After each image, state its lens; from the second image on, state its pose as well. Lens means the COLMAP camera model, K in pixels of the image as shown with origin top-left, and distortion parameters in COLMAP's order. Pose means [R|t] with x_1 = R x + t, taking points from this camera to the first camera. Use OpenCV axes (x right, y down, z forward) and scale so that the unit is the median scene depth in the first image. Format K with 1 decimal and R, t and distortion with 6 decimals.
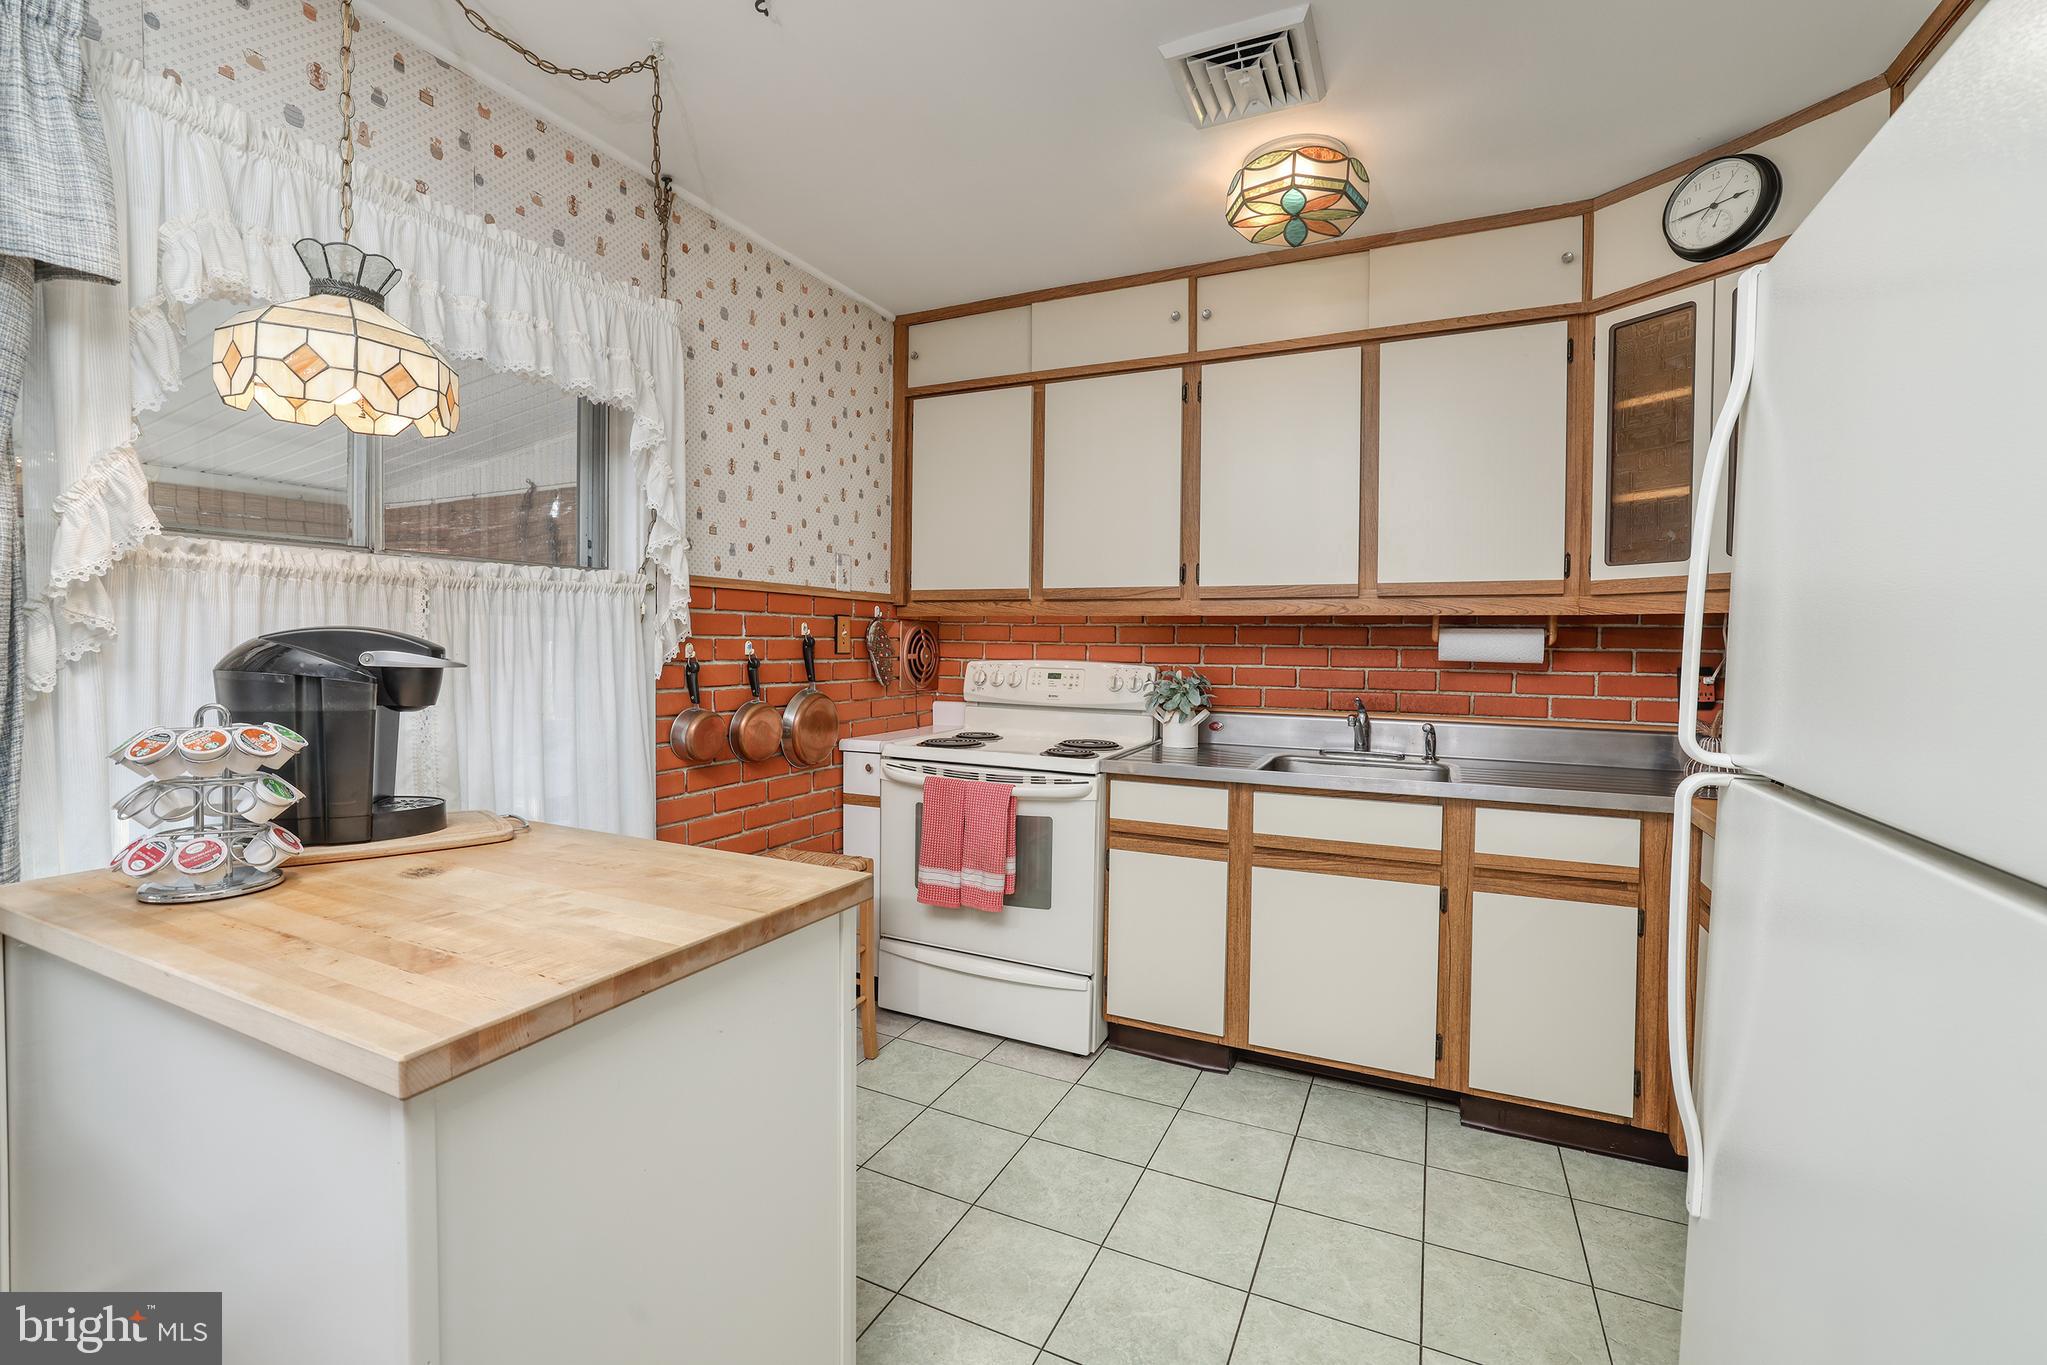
lens RADIAL K [[874.5, 0, 1027.2], [0, 874.5, 667.8], [0, 0, 1]] dist [-0.041725, 0.013432]
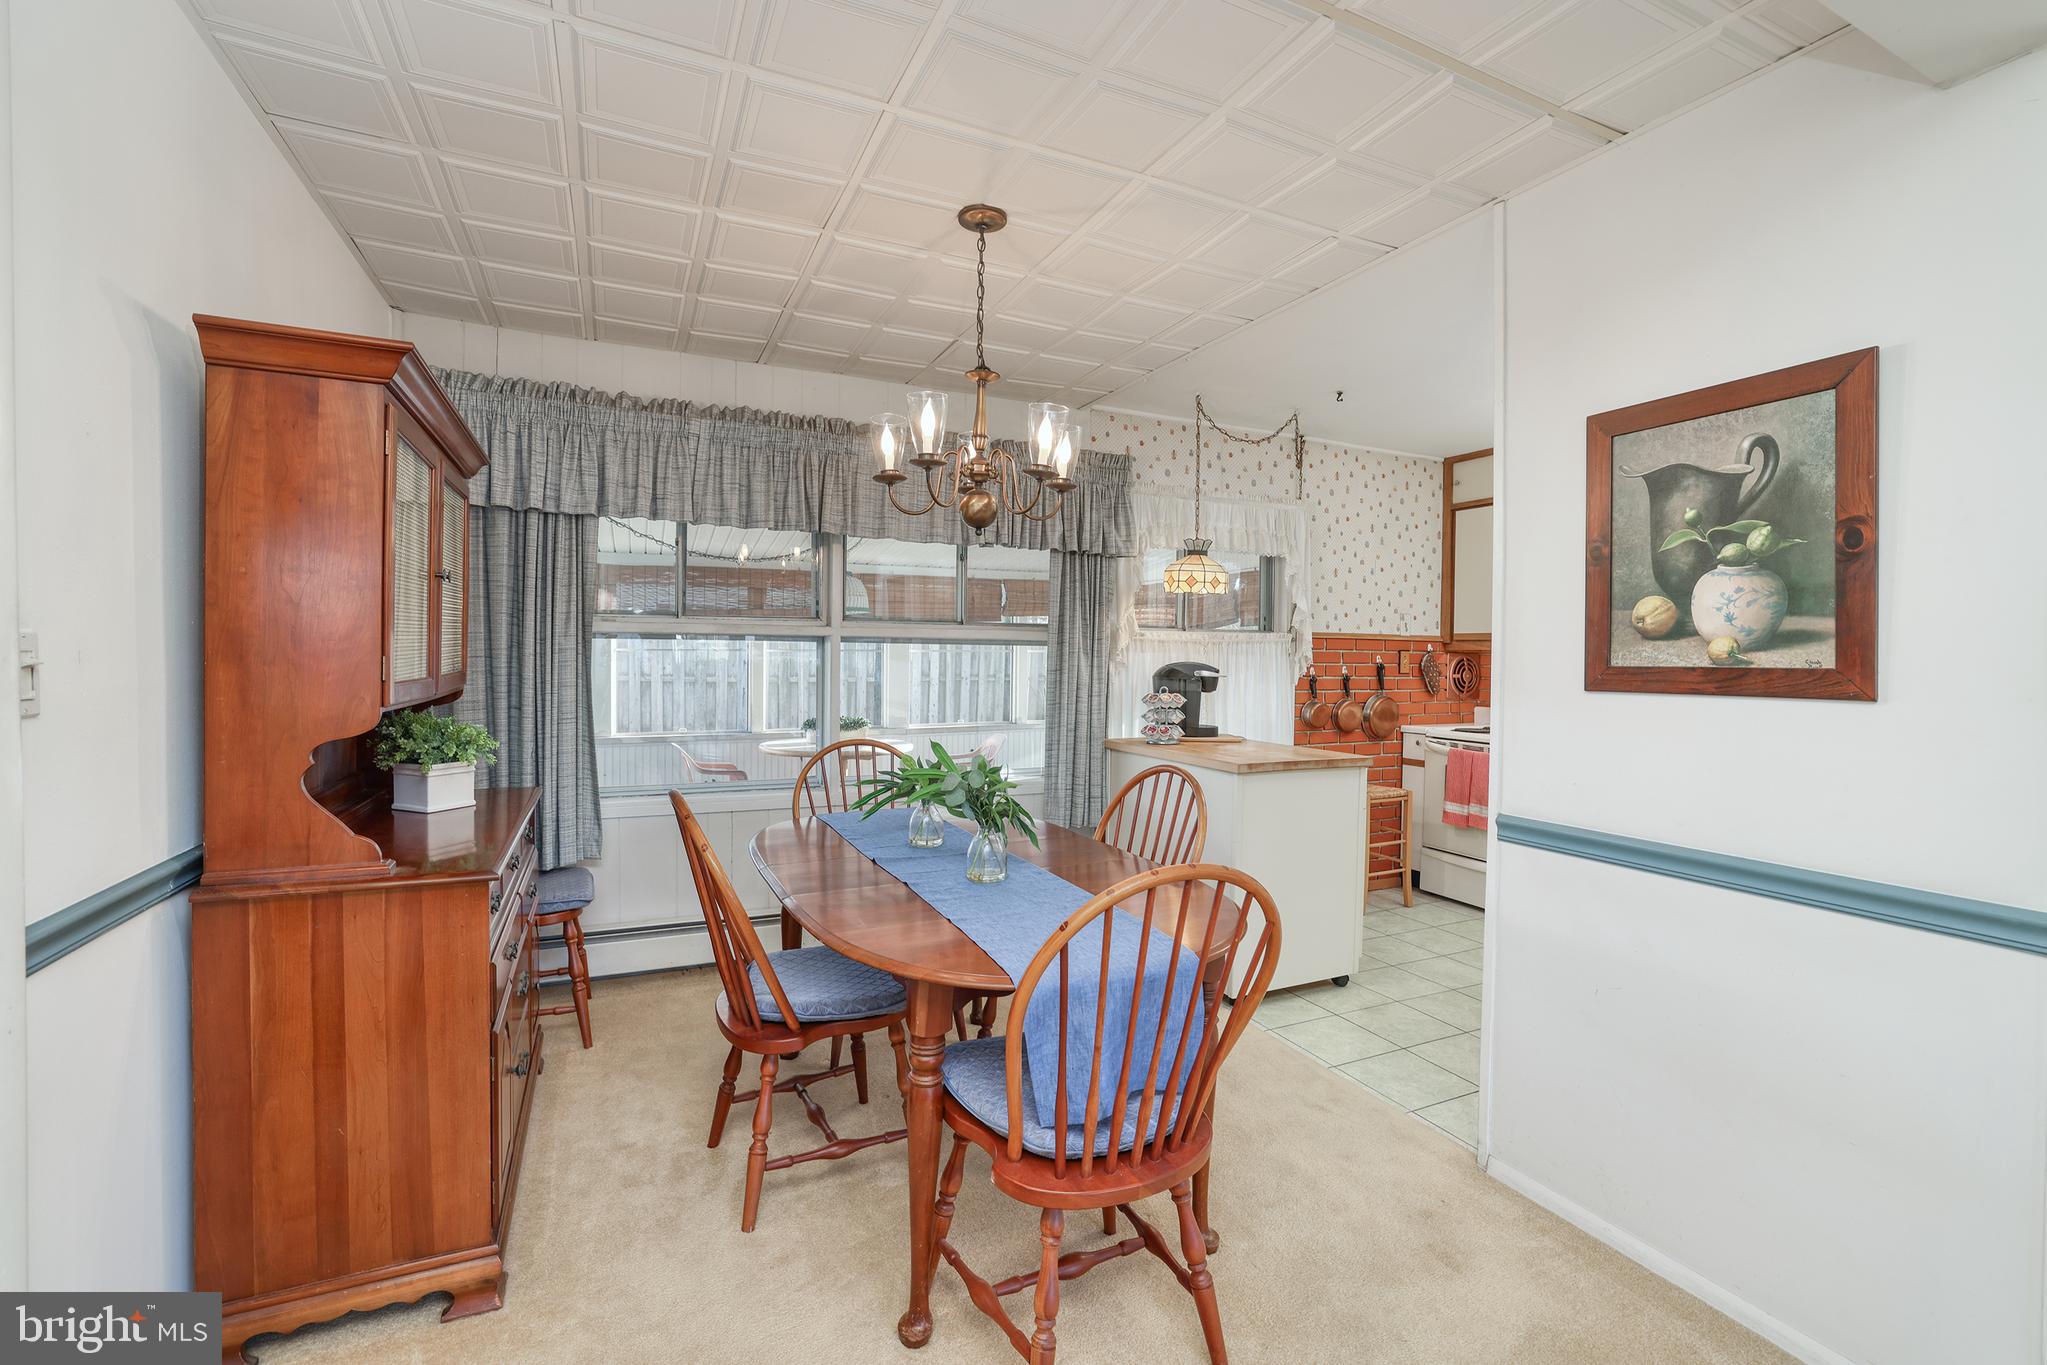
lens RADIAL K [[874.5, 0, 1027.2], [0, 874.5, 667.8], [0, 0, 1]] dist [-0.041725, 0.013432]
pose [[0.763433, 0.005795, -0.645861, 0.360361], [-0.020469, 0.999675, -0.015227, 0.014480], [0.645563, 0.024845, 0.763303, -0.846115]]
